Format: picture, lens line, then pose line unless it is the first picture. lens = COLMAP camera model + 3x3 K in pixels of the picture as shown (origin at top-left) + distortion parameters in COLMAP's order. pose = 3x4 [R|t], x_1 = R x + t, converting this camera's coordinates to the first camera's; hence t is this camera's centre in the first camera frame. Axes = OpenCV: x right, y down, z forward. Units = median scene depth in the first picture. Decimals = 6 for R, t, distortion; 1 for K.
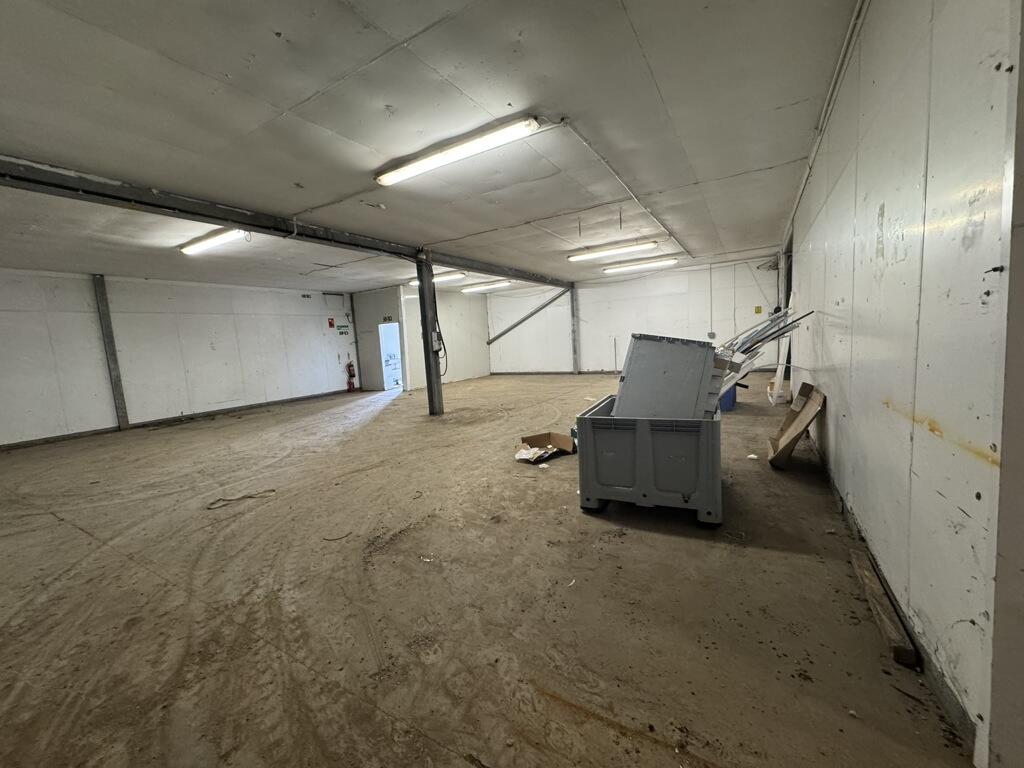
lens RADIAL K [[407.2, 0, 513.4], [0, 407.2, 384.1], [0, 0, 1]] dist [-0.003517, 0.000903]
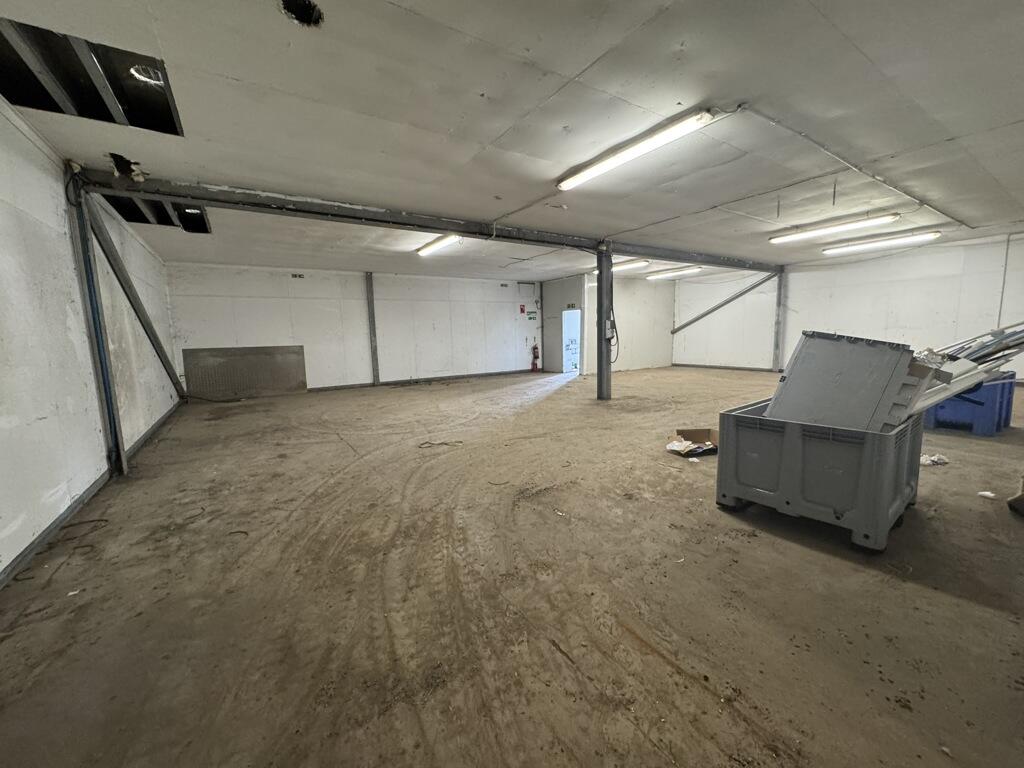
lens RADIAL K [[407.2, 0, 513.4], [0, 407.2, 384.0], [0, 0, 1]] dist [-0.003517, 0.000903]
pose [[0.900022, 0.092642, -0.425885, 0.108086], [-0.078171, 0.995615, 0.051378, -0.000681], [0.428777, -0.012949, 0.903317, -0.109921]]
